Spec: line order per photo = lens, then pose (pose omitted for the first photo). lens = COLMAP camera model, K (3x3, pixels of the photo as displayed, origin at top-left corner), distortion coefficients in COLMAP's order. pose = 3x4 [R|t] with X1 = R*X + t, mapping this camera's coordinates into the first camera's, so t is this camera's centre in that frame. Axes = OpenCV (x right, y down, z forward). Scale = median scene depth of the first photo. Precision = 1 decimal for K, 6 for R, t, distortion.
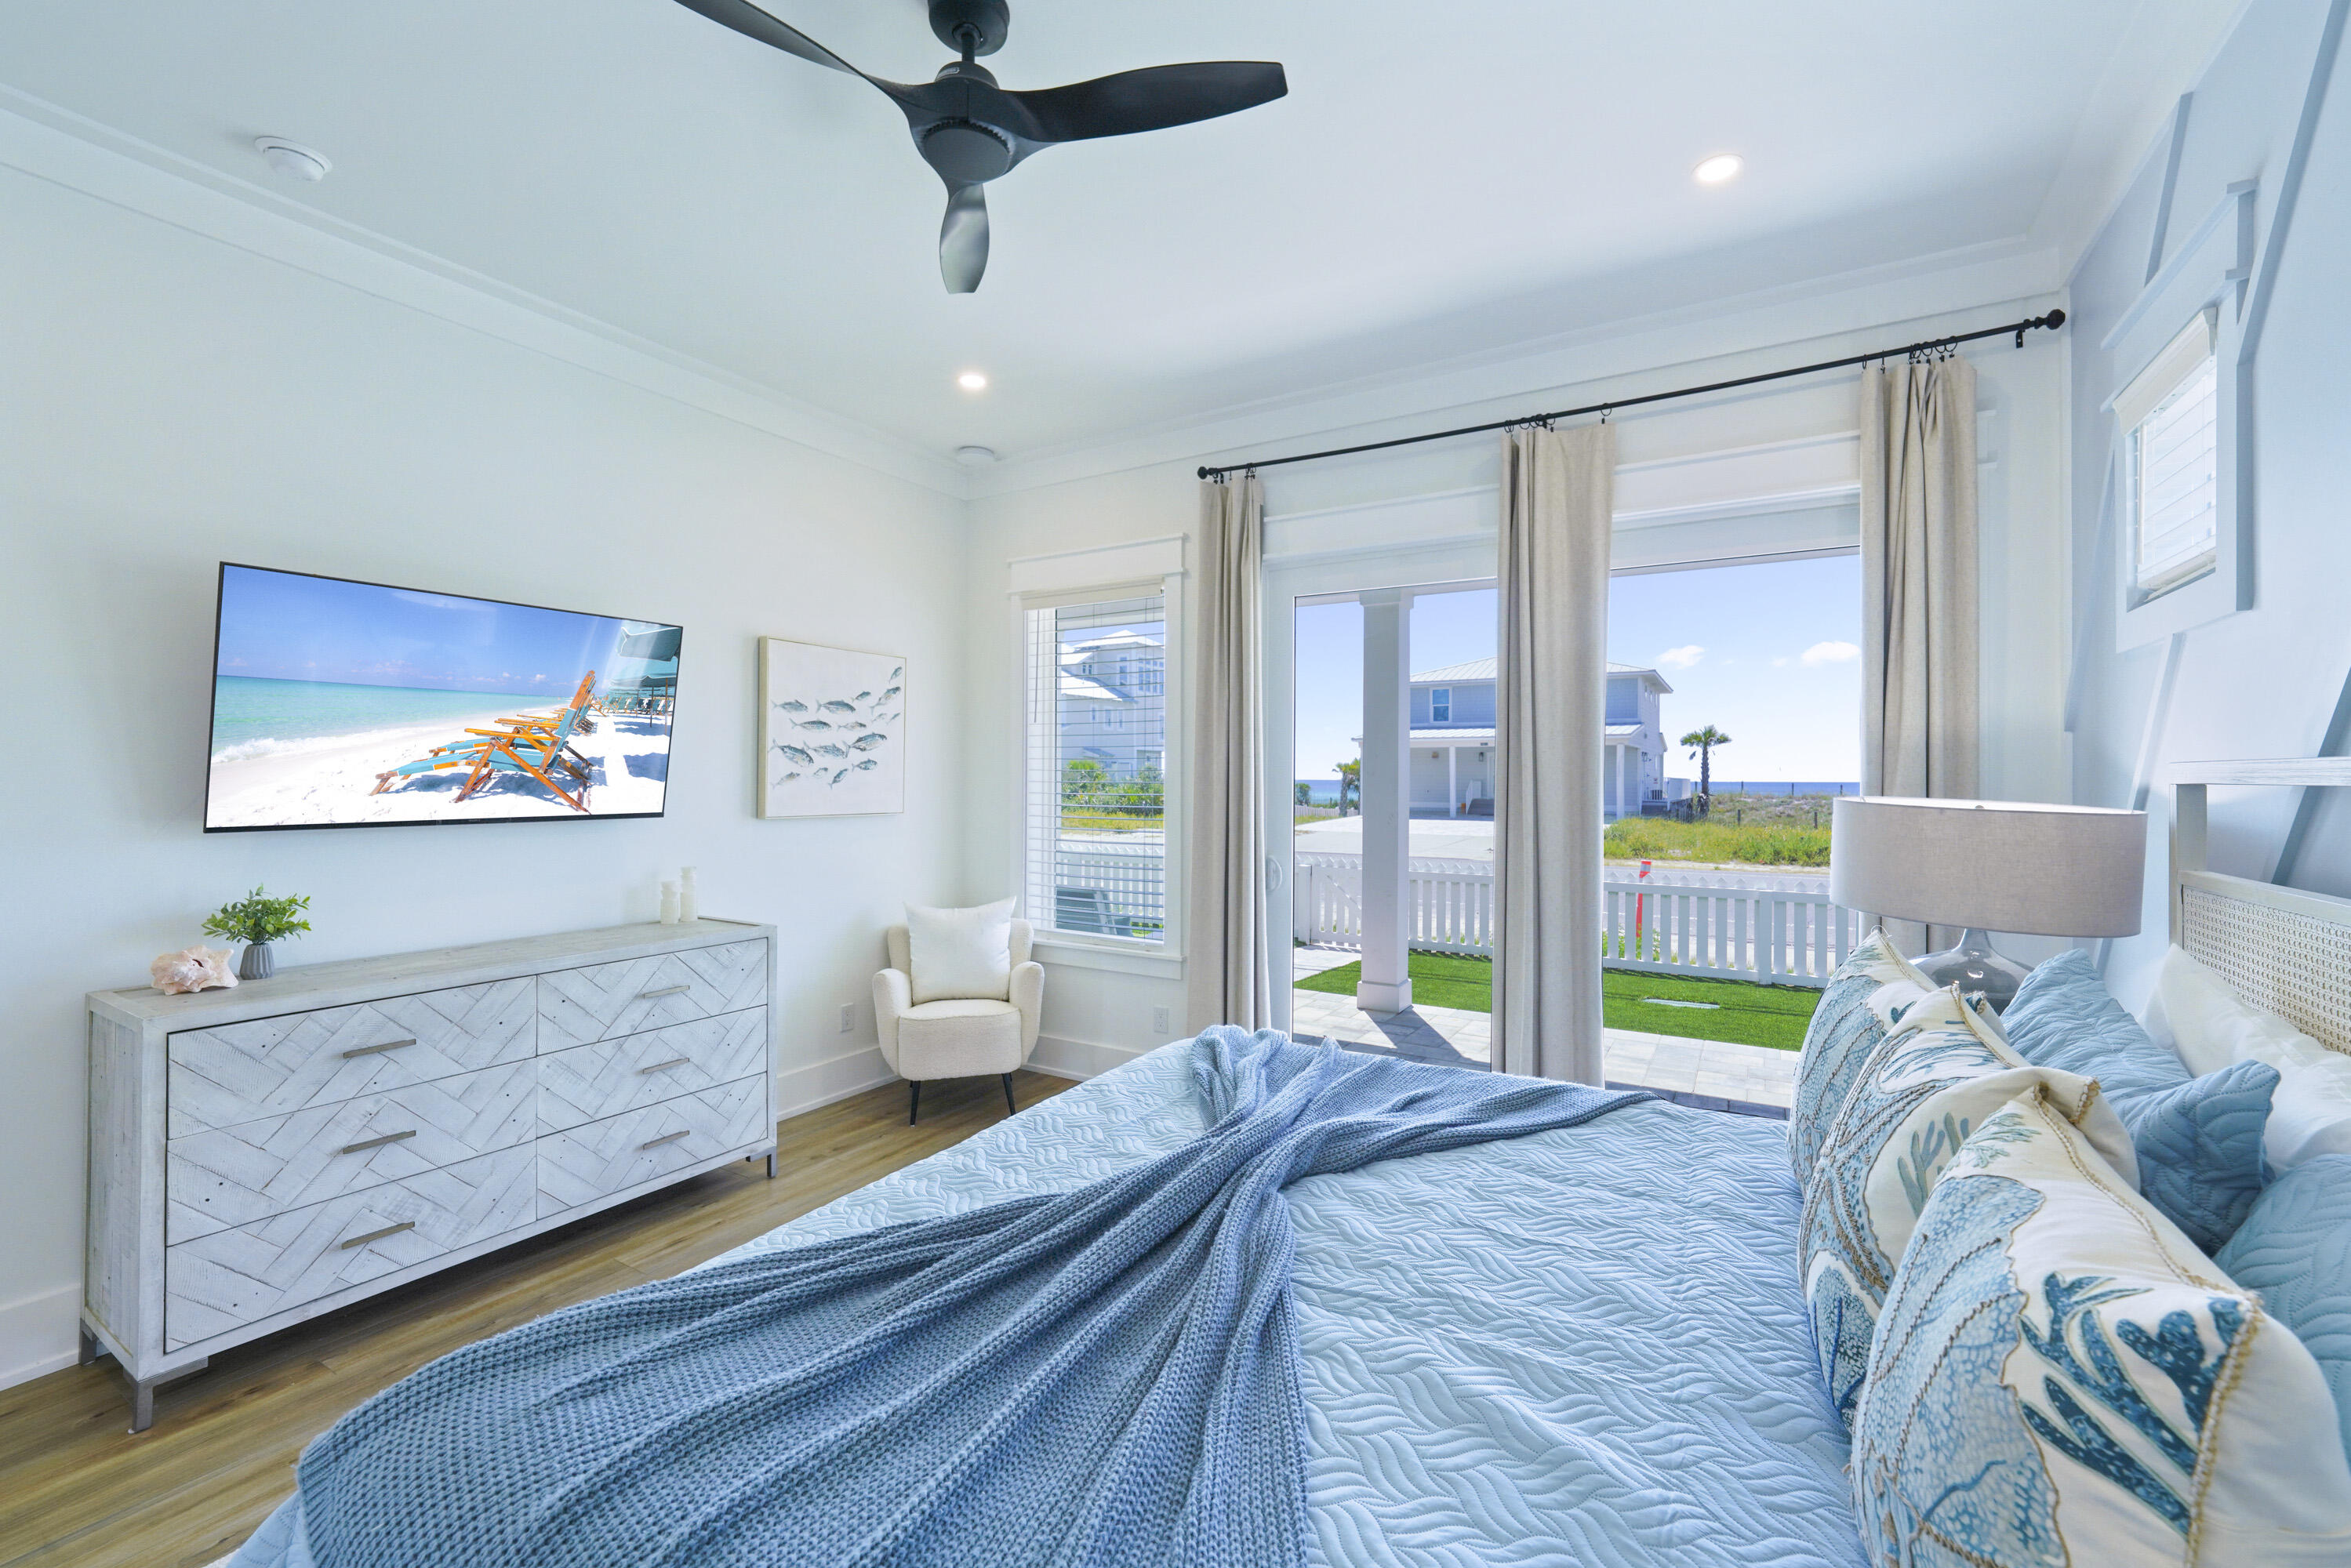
lens RADIAL K [[953.2, 0, 1175.5], [0, 953.2, 784.0], [0, 0, 1]] dist [-0.001163, 0.000277]
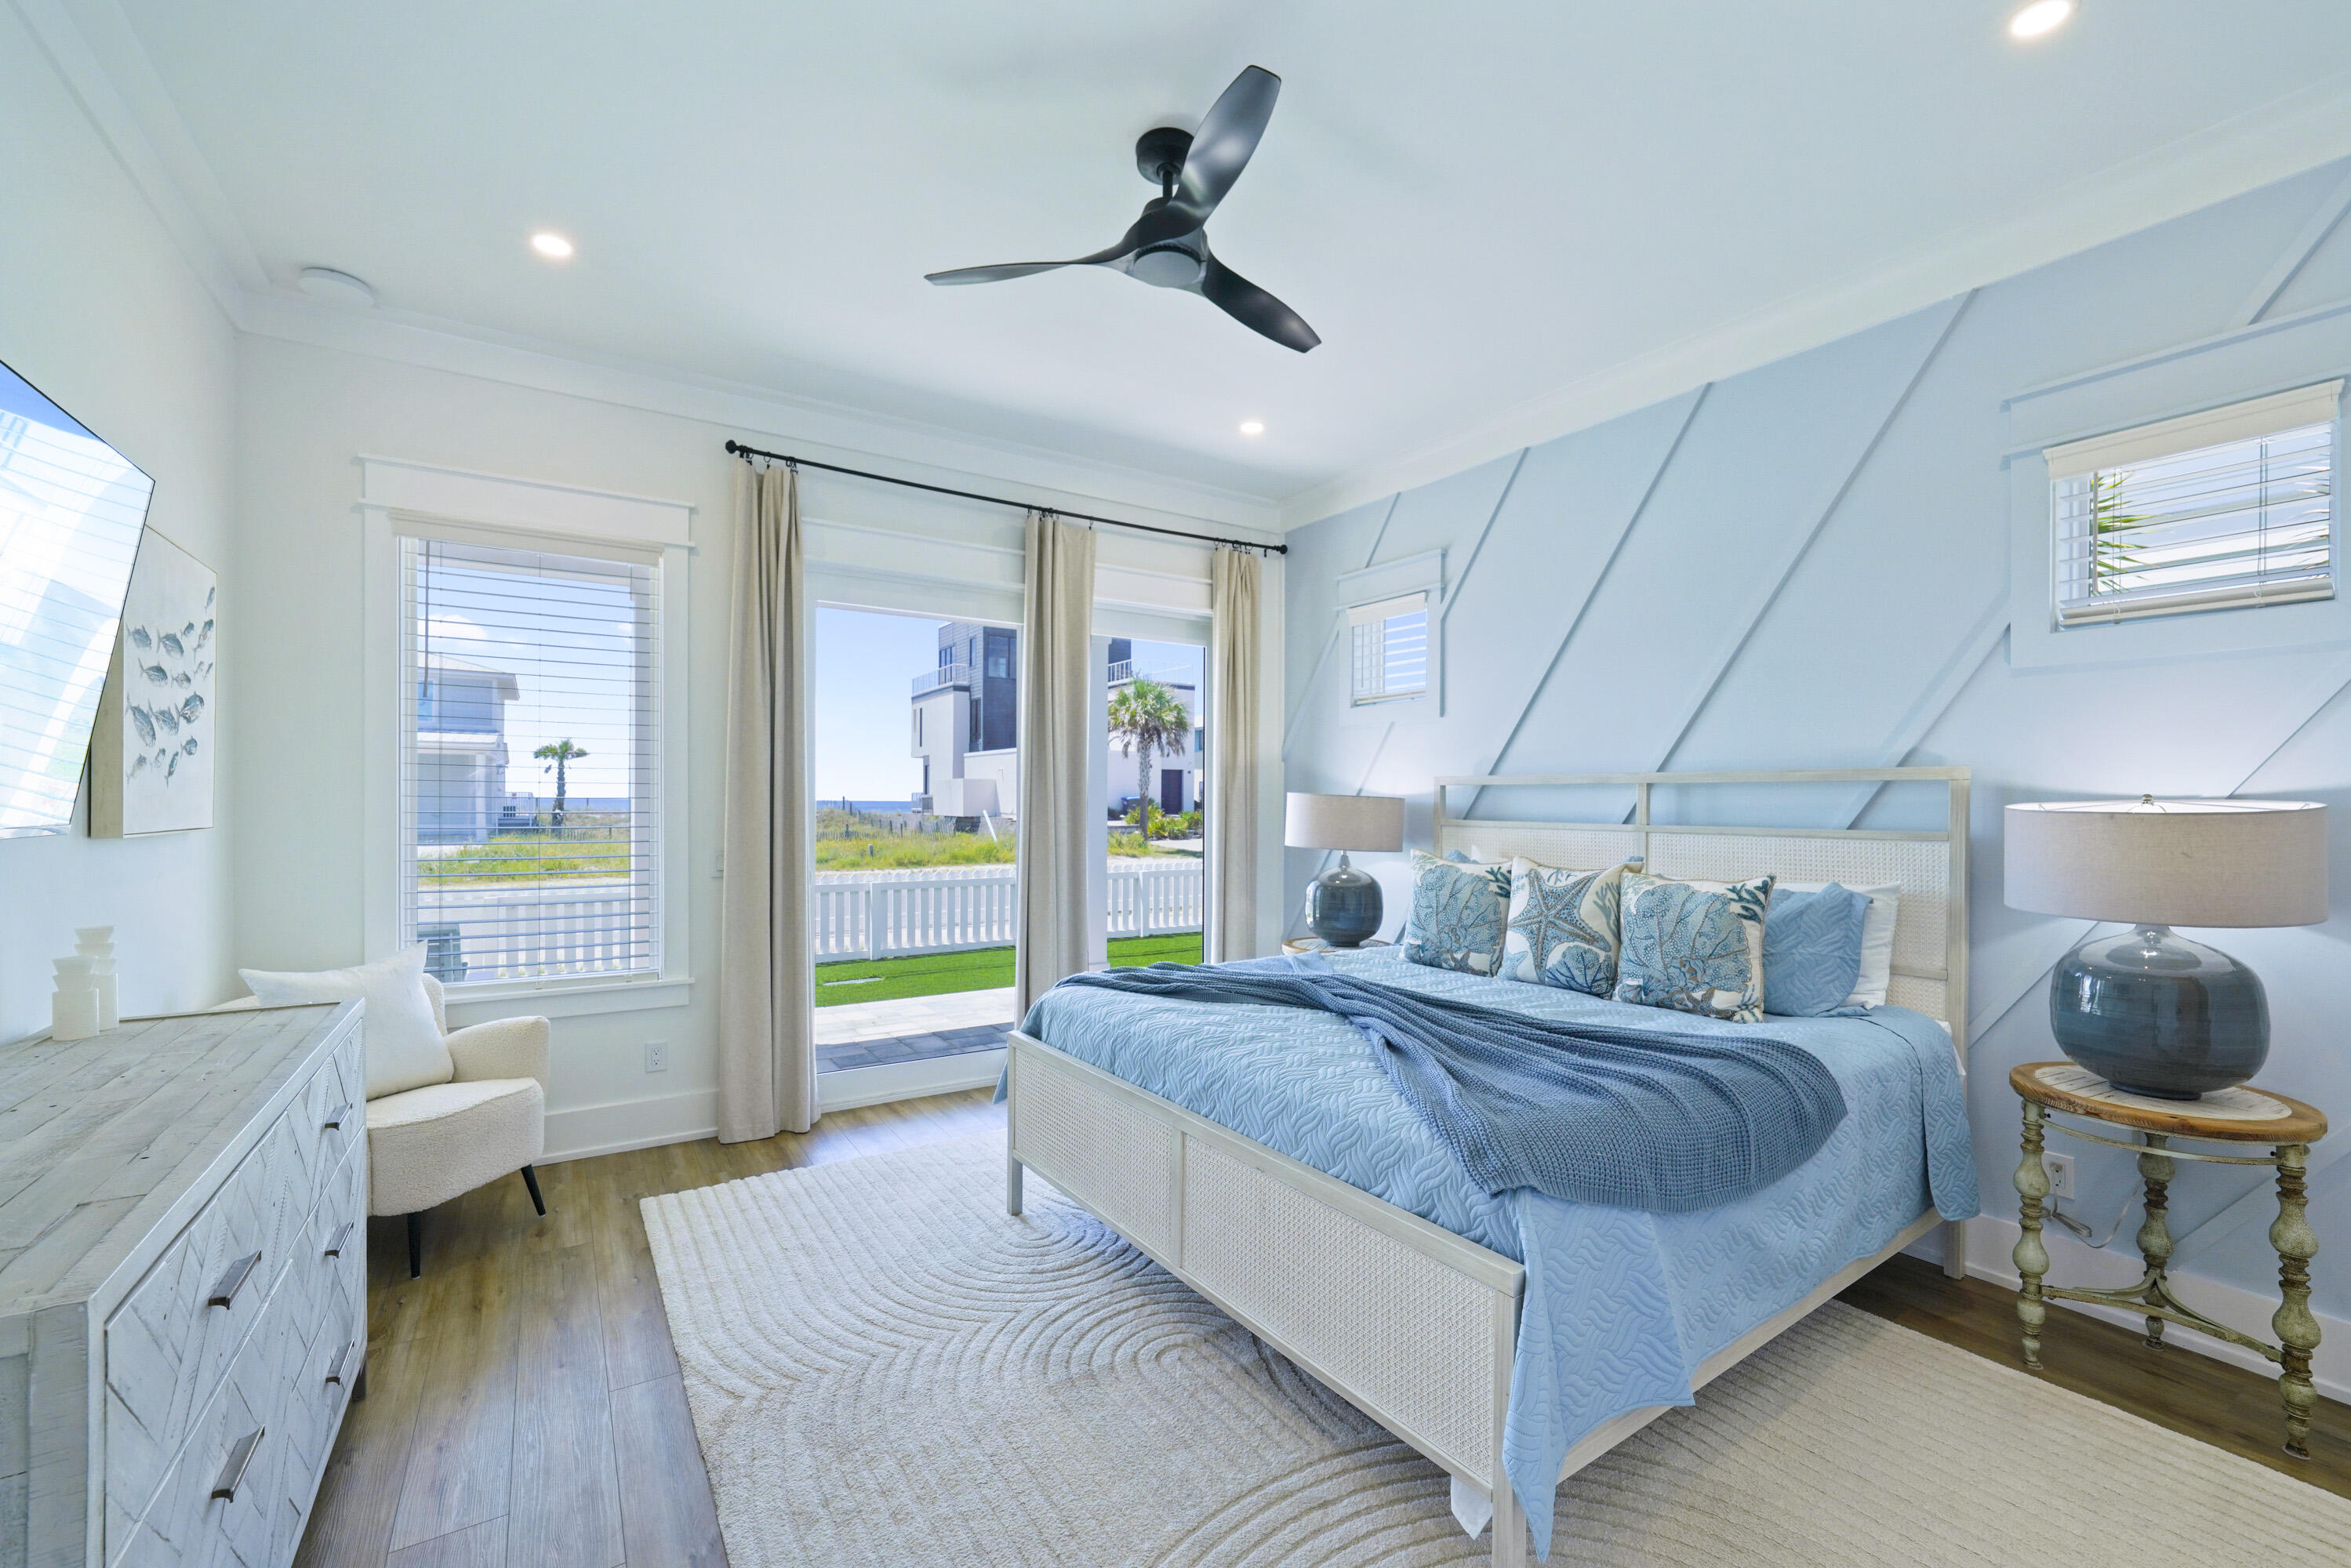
lens RADIAL K [[981.4, 0, 1177.5], [0, 981.4, 819.6], [0, 0, 1]] dist [-0.000325, 0.000214]
pose [[0.442966, -0.020158, 0.896312, -0.638902], [0.002944, 0.999775, 0.021030, 0.015140], [-0.896534, -0.006676, 0.442925, 0.191606]]
